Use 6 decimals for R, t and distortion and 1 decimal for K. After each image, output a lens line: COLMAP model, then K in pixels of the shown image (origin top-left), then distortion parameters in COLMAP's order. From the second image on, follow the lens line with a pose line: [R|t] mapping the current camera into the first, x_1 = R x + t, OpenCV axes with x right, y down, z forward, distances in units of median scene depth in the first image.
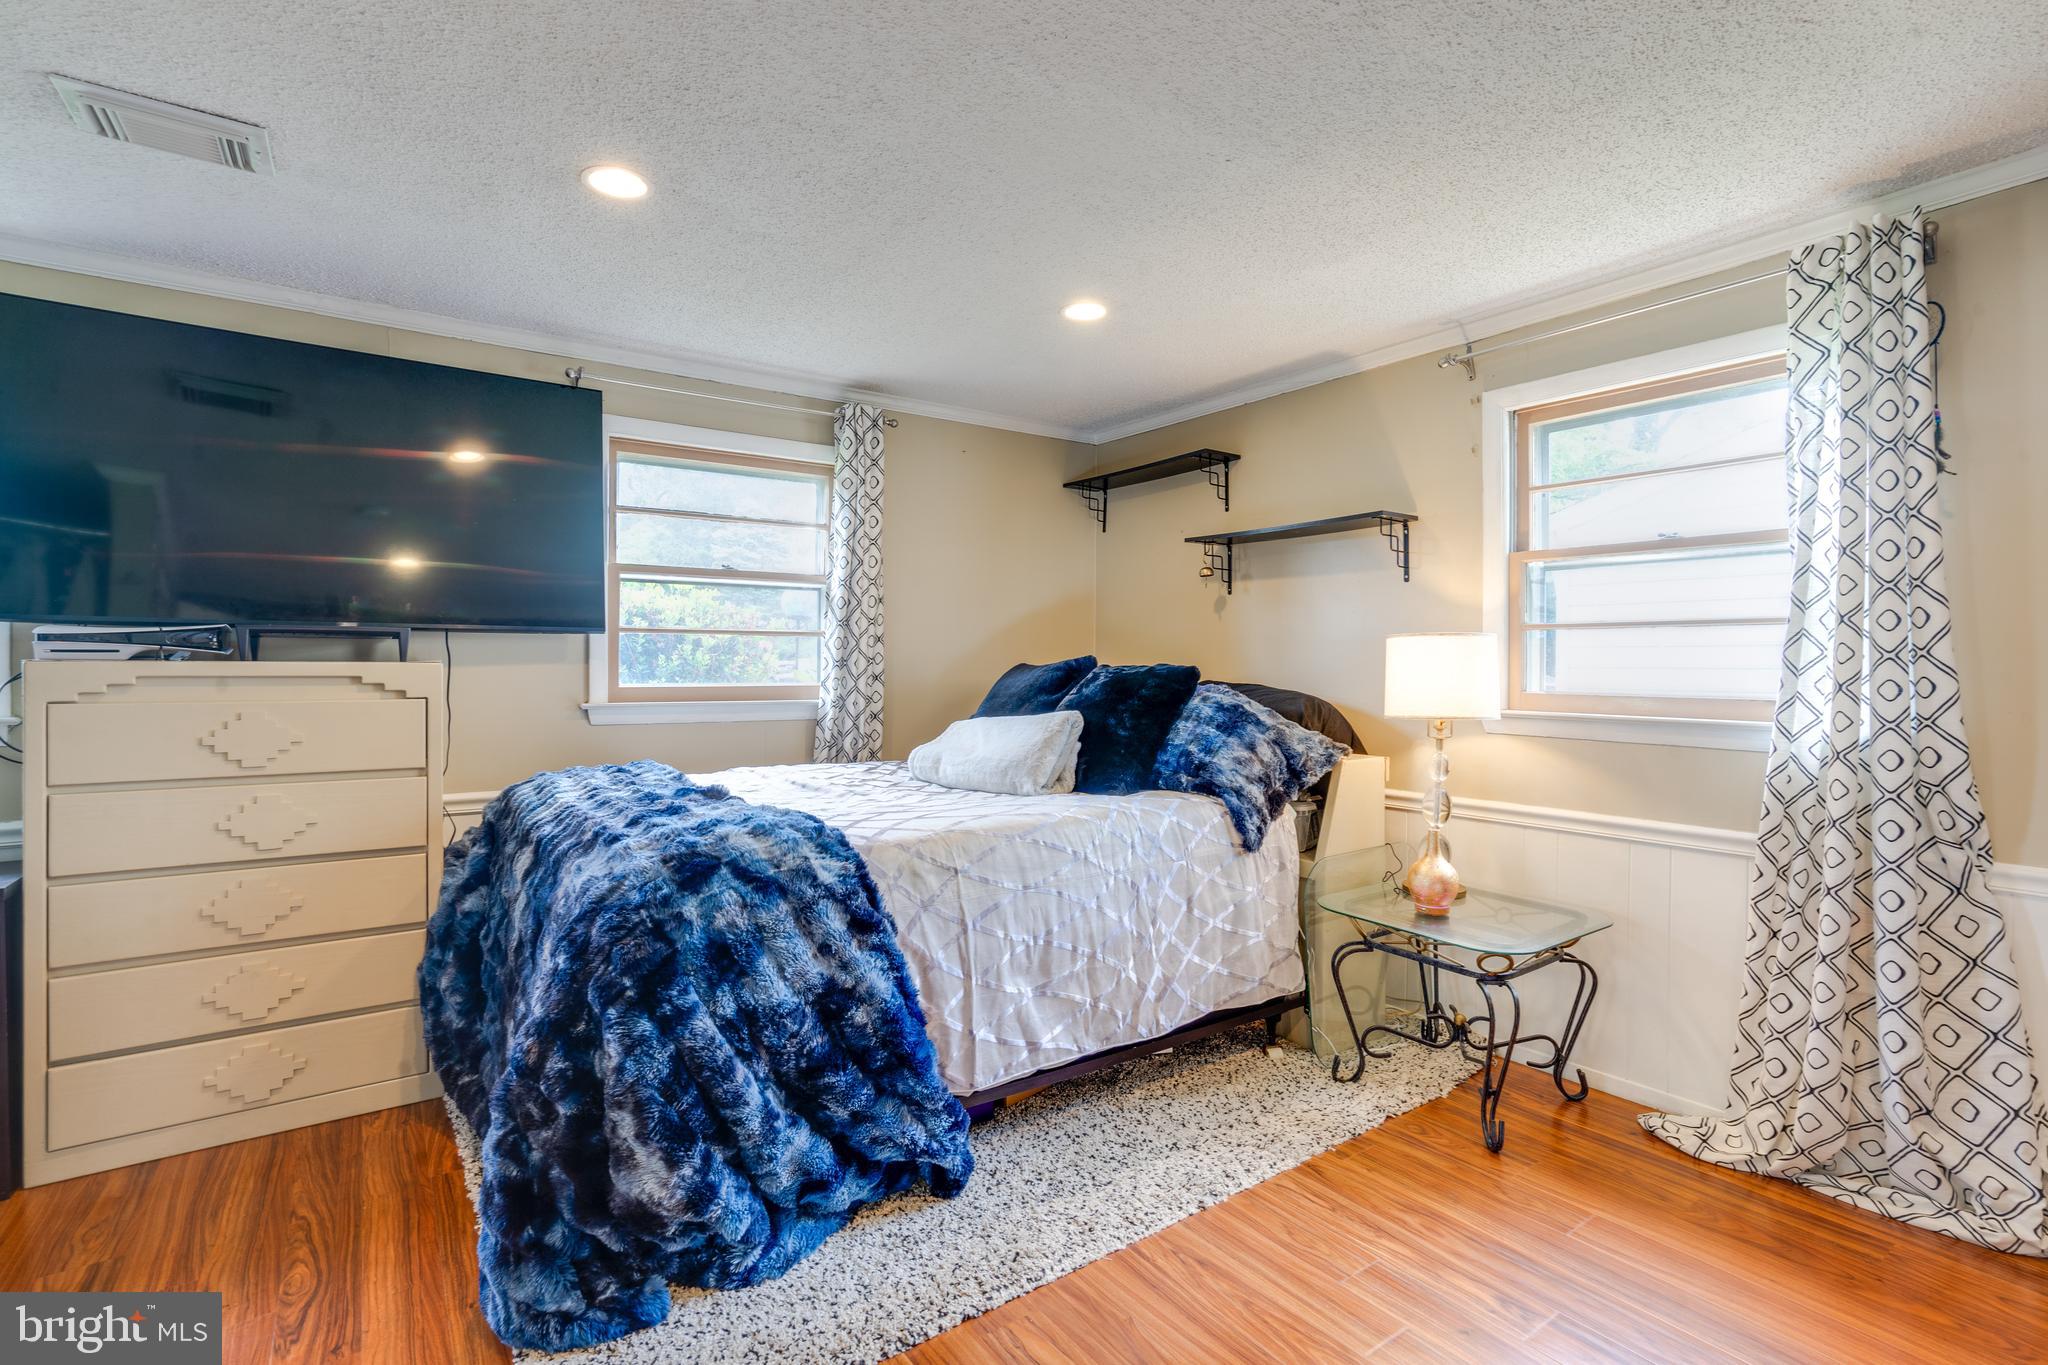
lens RADIAL K [[979.4, 0, 1006.8], [0, 979.4, 671.5], [0, 0, 1]] dist [-0.045689, 0.019062]
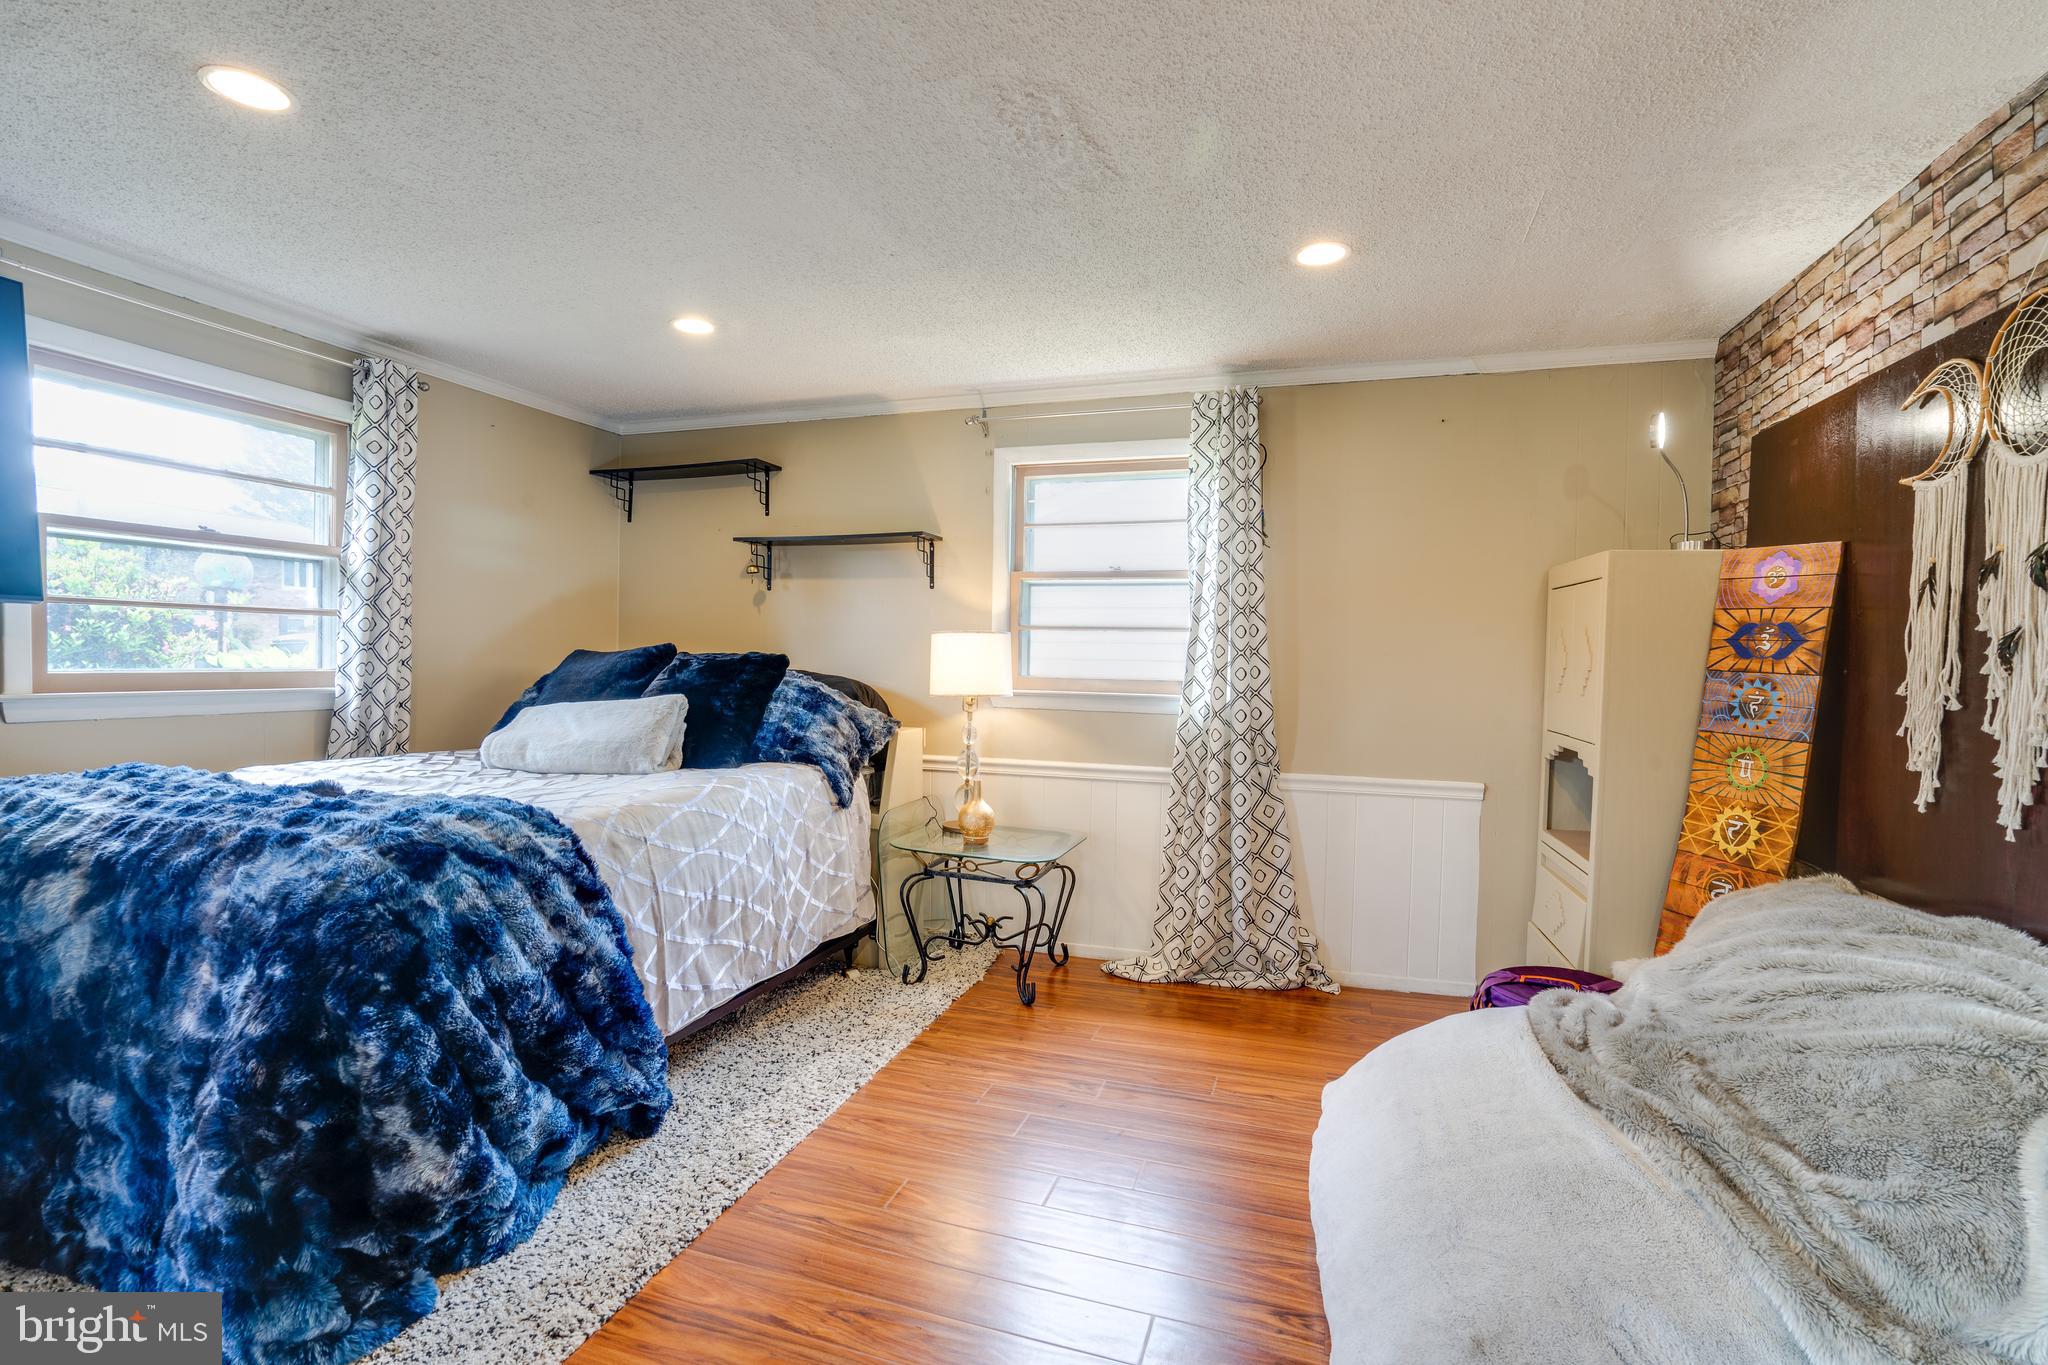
lens RADIAL K [[979.4, 0, 1016.1], [0, 979.4, 684.7], [0, 0, 1]] dist [-0.045689, 0.019062]
pose [[0.797575, -0.007490, 0.603173, -0.373491], [-0.007734, 0.999714, 0.022641, 0.002806], [-0.603170, -0.022723, 0.797289, -0.110468]]
